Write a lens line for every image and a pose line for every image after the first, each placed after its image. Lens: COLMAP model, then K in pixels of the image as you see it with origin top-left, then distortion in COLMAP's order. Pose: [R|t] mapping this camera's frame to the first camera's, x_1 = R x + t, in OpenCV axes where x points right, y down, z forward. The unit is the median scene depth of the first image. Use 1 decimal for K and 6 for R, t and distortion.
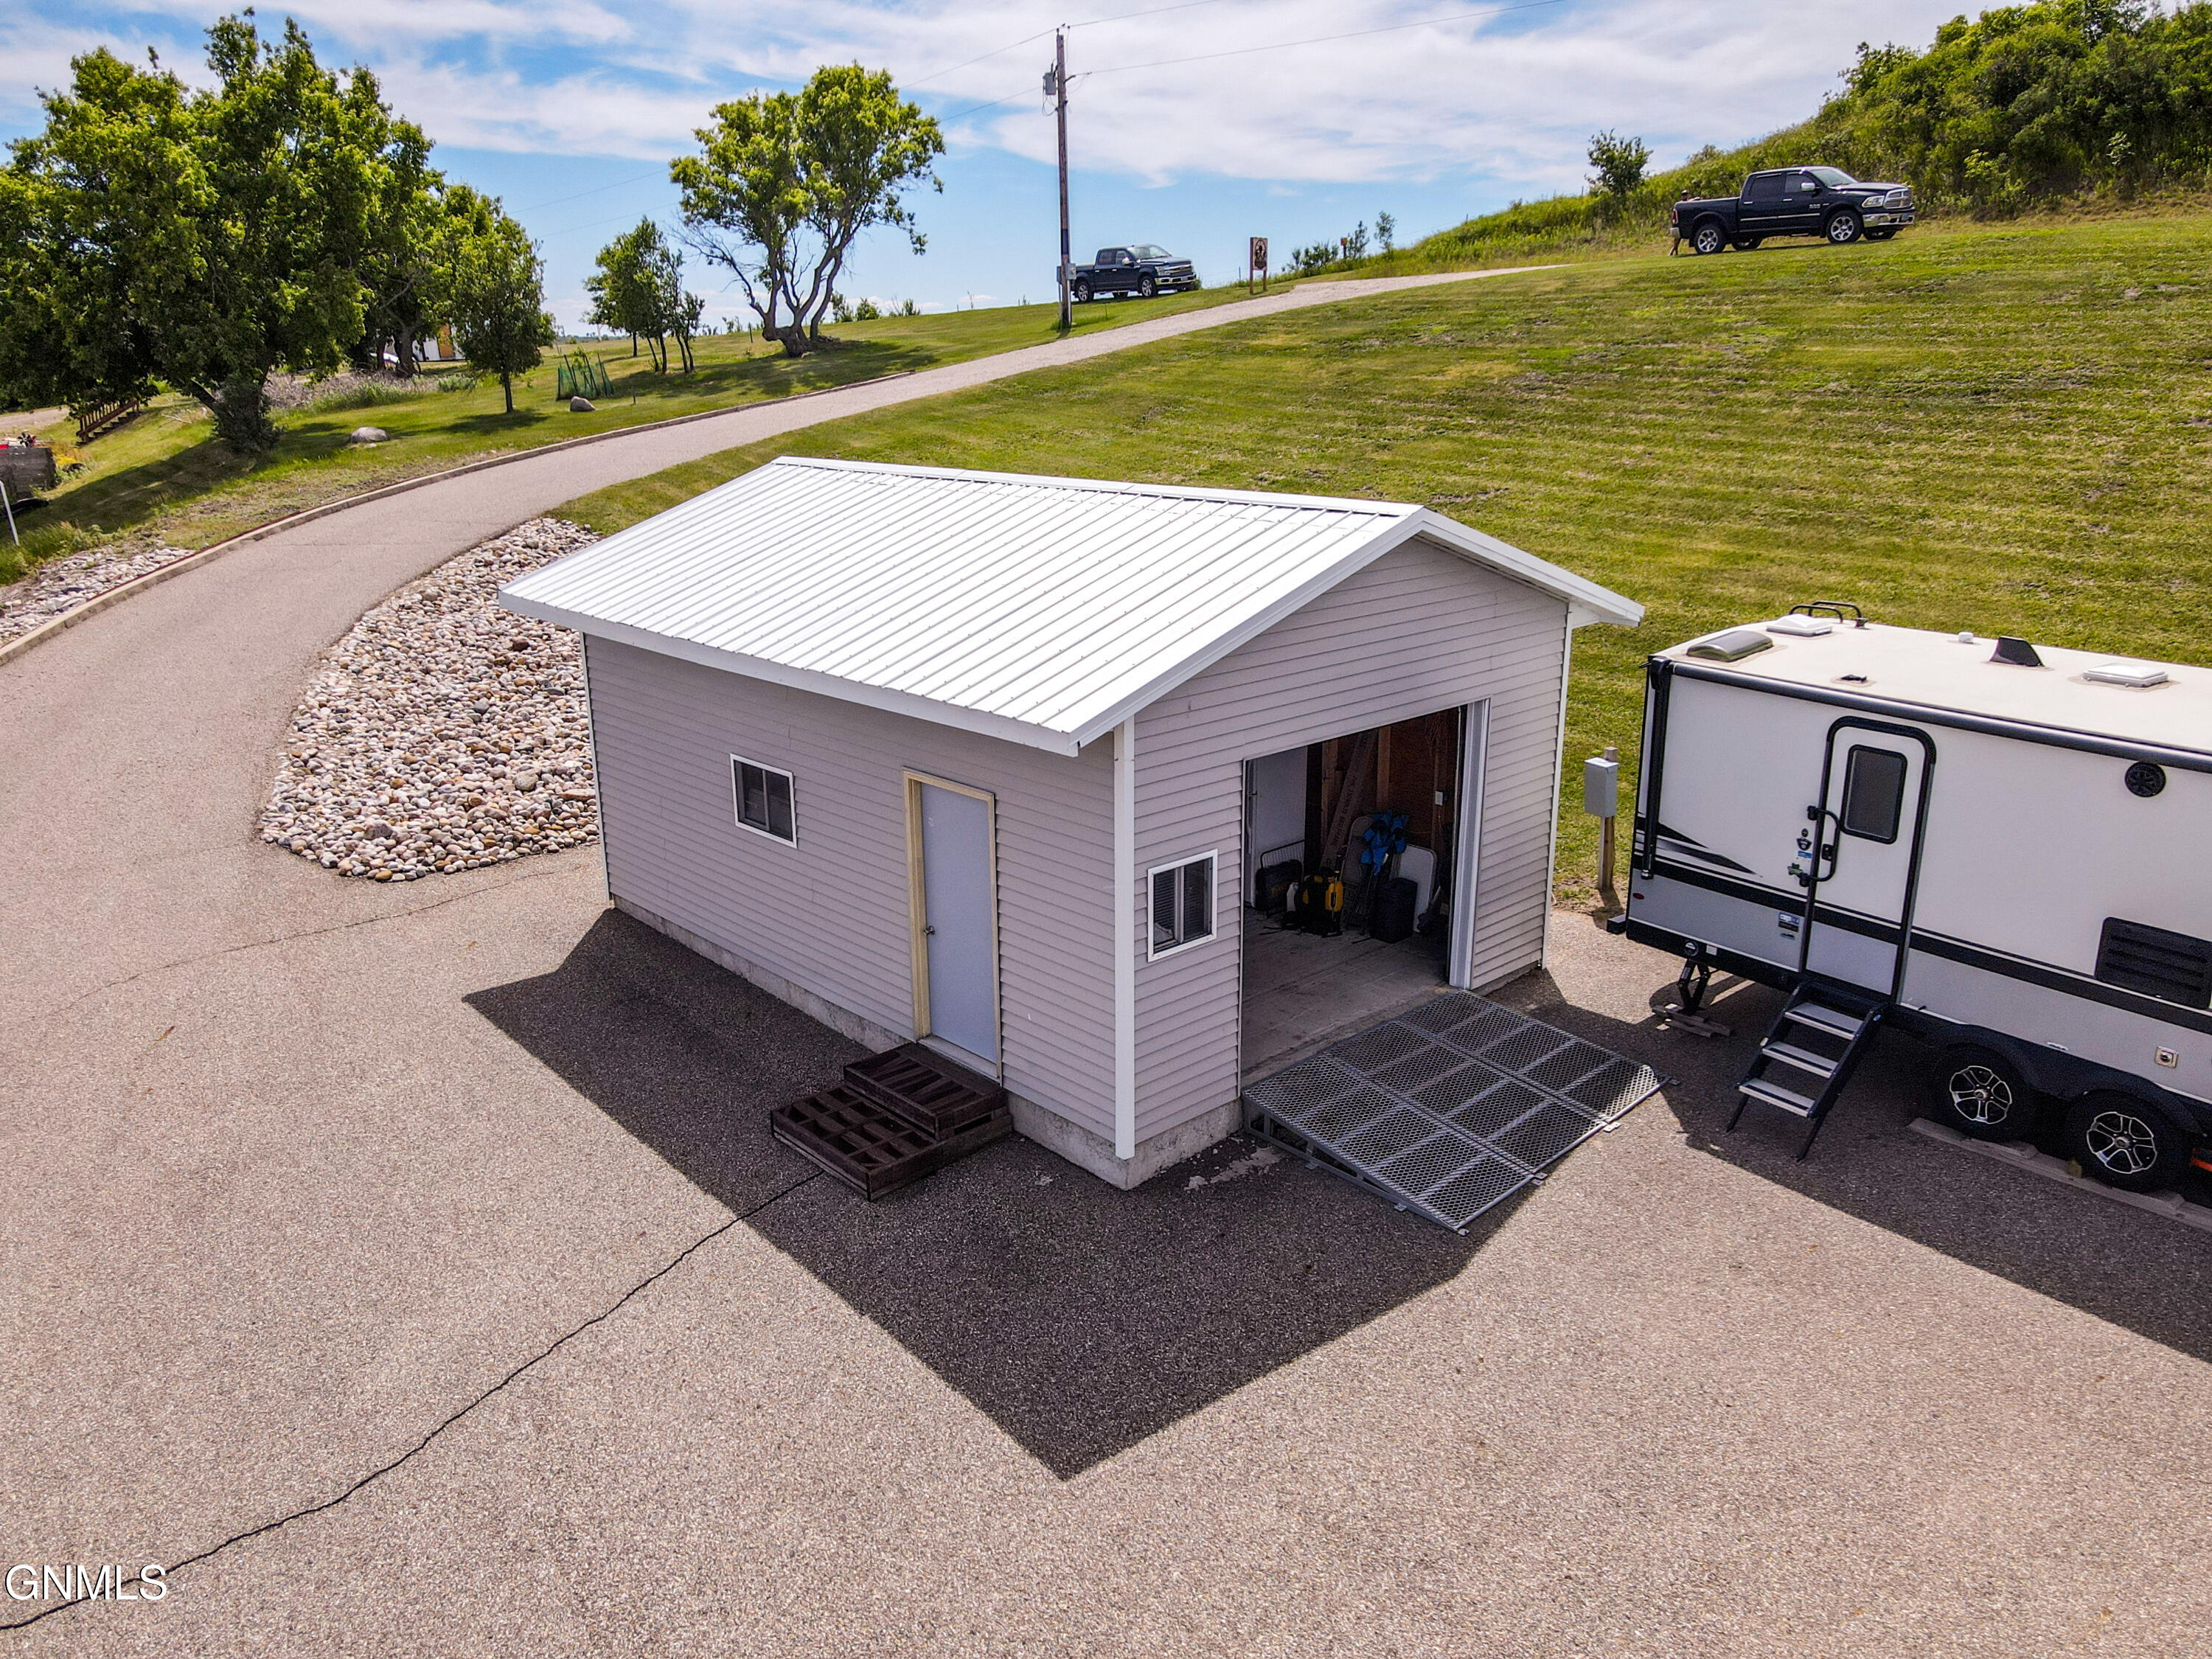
lens RADIAL K [[1605.6, 0, 1104.9], [0, 1605.6, 830.2], [0, 0, 1]] dist [0.020736, -0.003218]
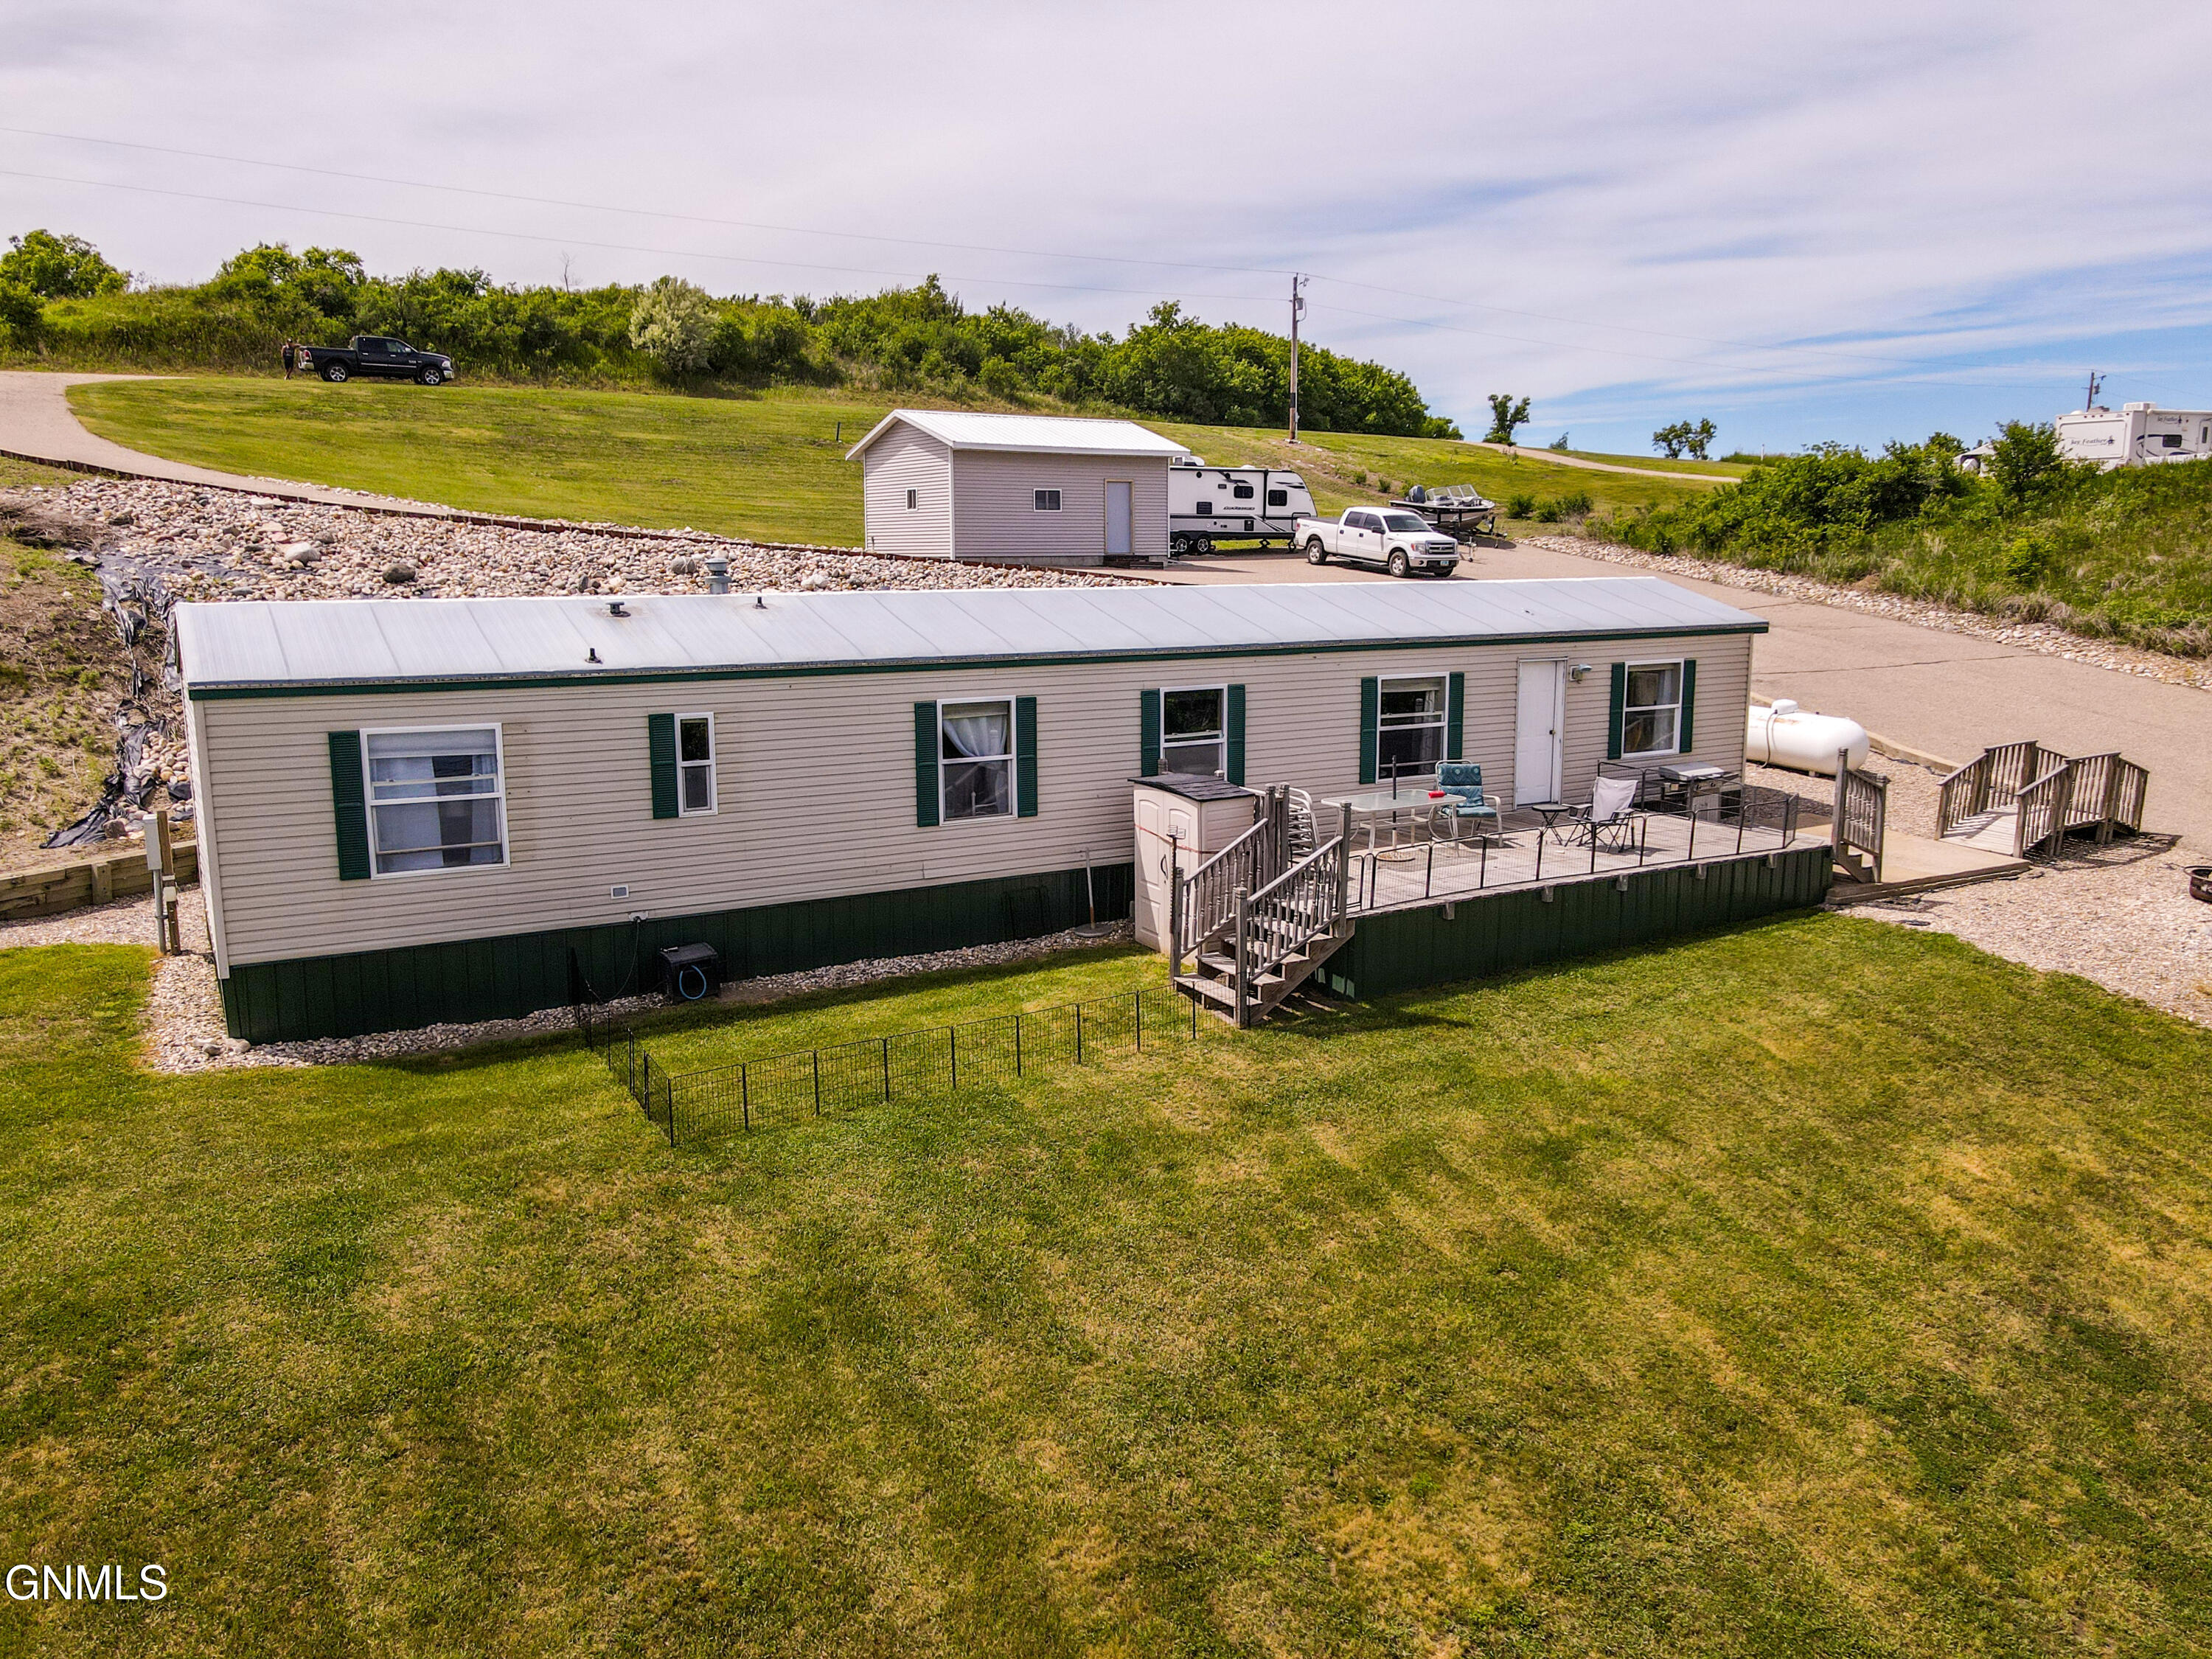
lens RADIAL K [[1613.8, 0, 1100.8], [0, 1613.8, 824.0], [0, 0, 1]] dist [0.015313, 0.016300]
pose [[0.126709, -0.153458, 0.979998, -3.618005], [0.291724, 0.950035, 0.111048, 0.282615], [-0.948073, 0.271818, 0.165145, 0.511558]]
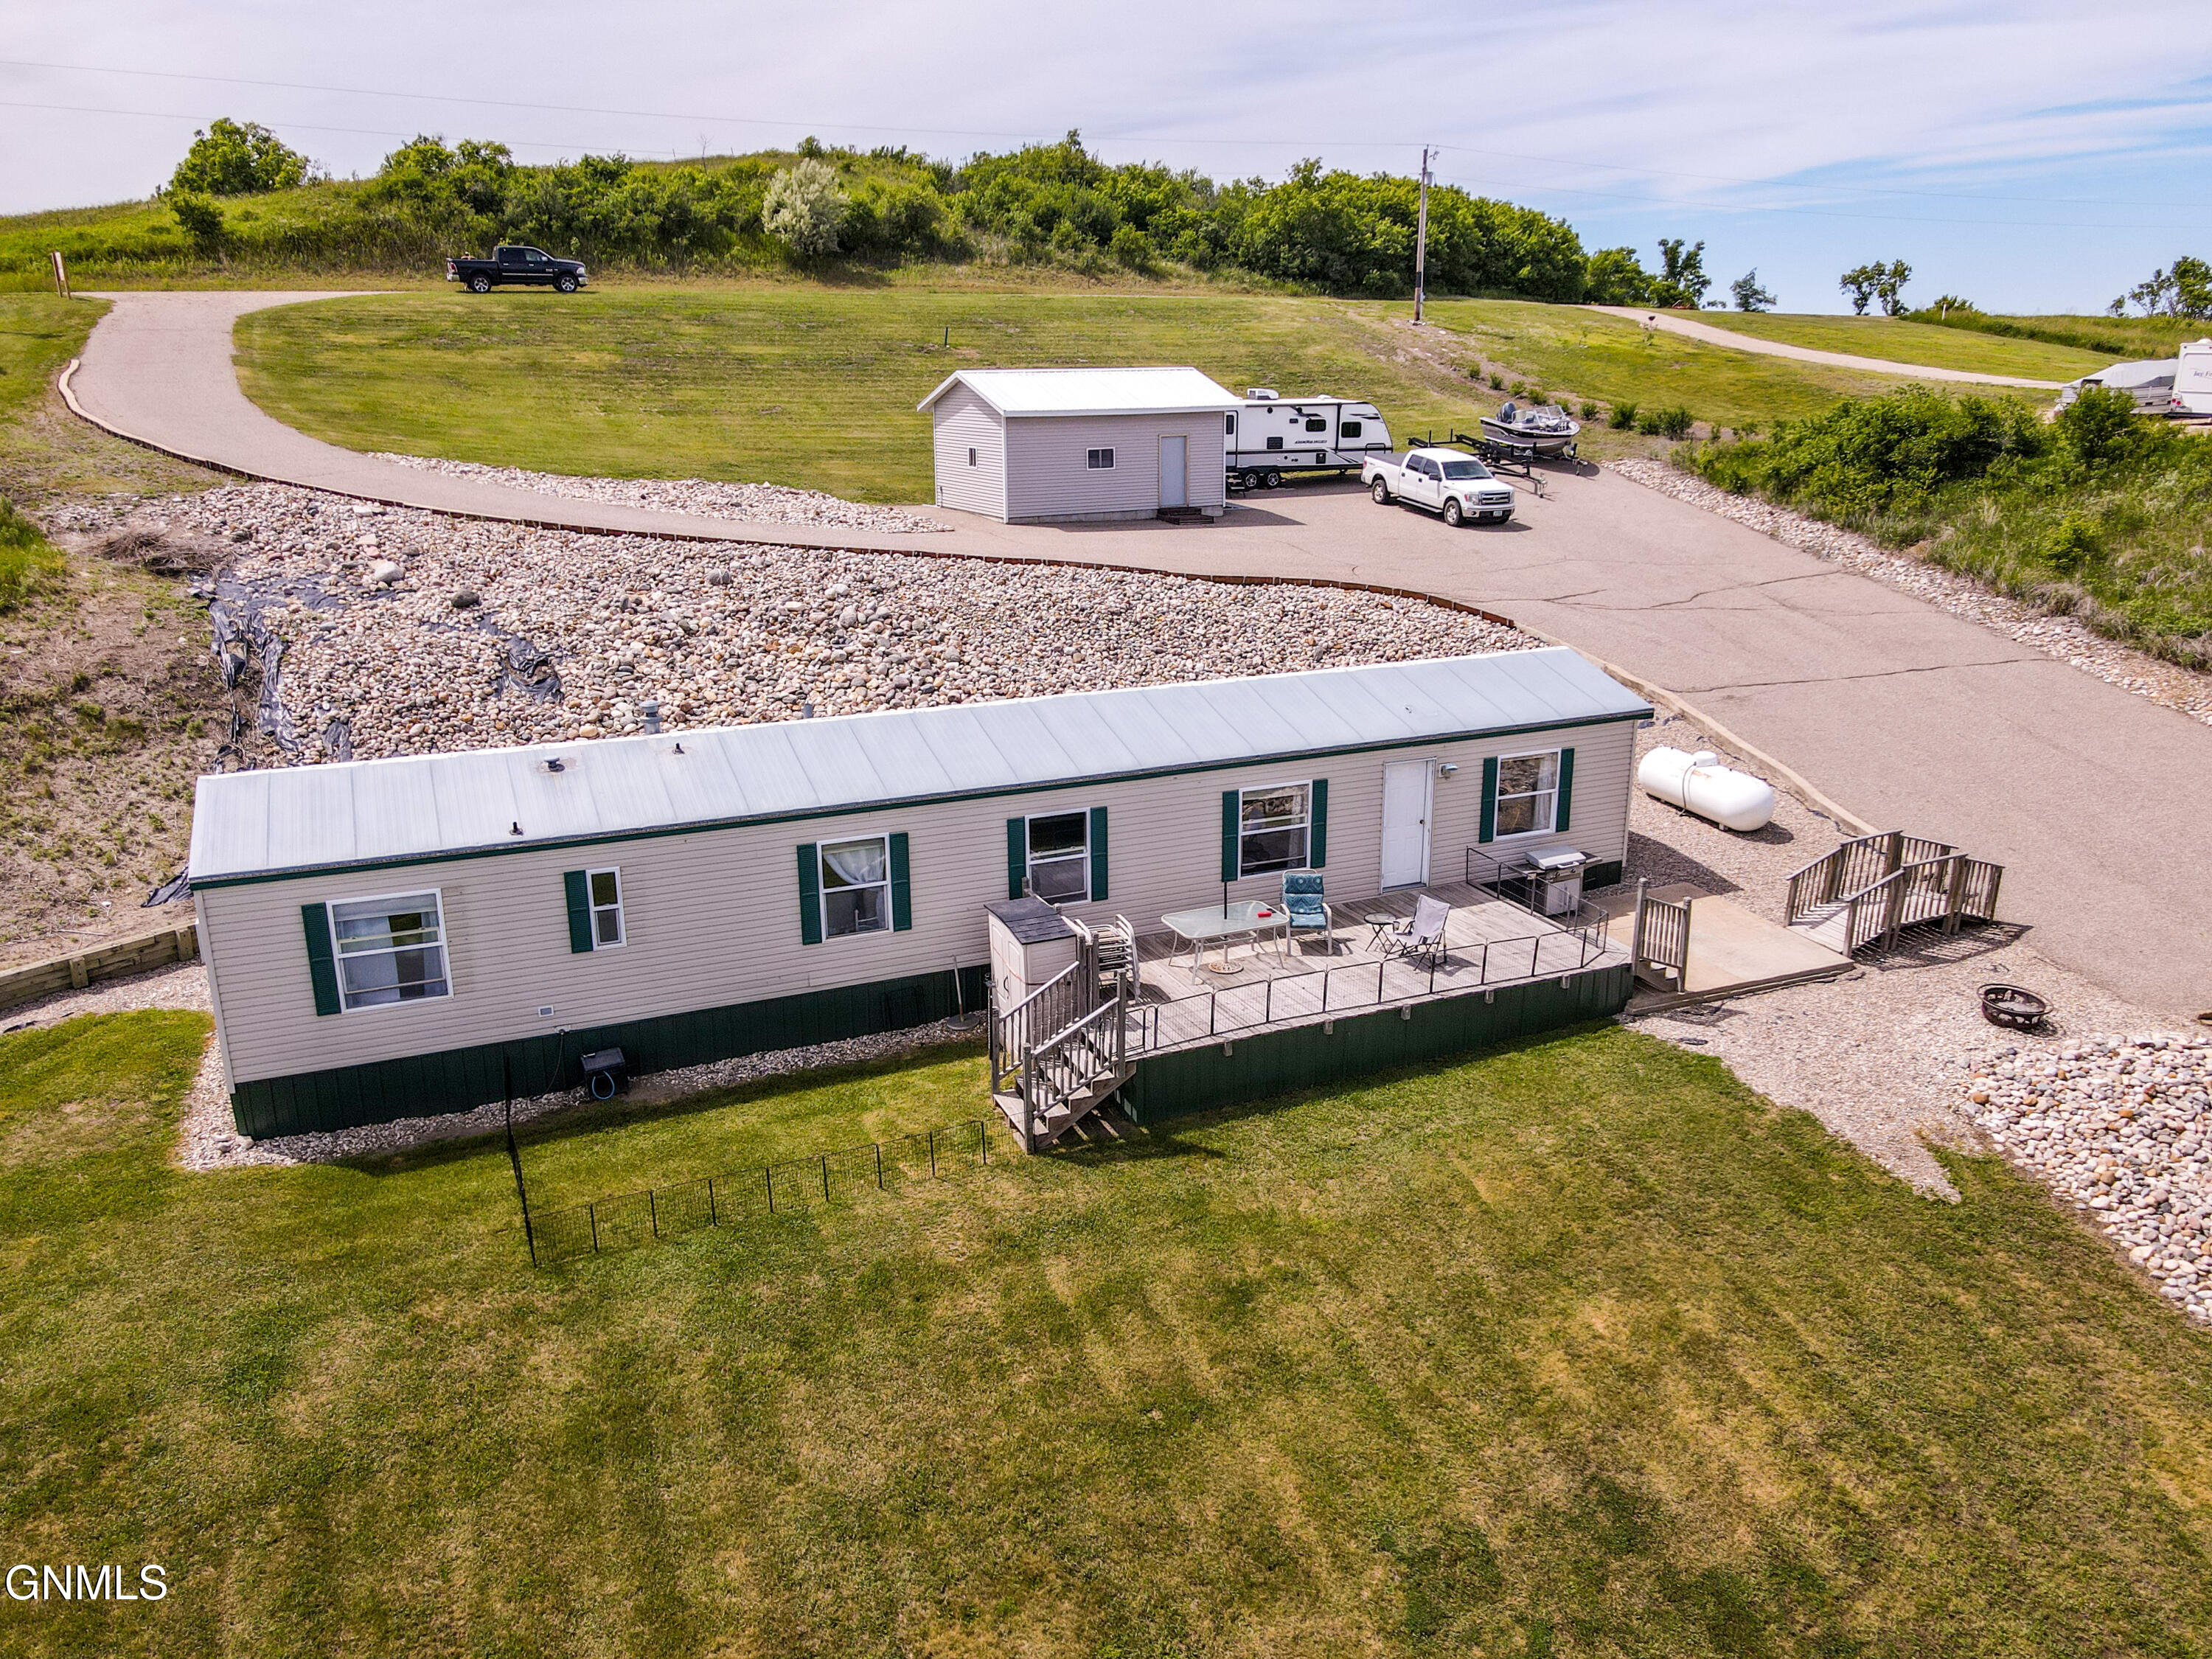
lens RADIAL K [[1613.8, 0, 1100.8], [0, 1613.8, 824.0], [0, 0, 1]] dist [0.015313, 0.016300]
pose [[0.243176, -0.263273, 0.933570, -3.716394], [0.285970, 0.939141, 0.190354, 0.058877], [-0.926869, 0.220684, 0.303664, 0.095803]]
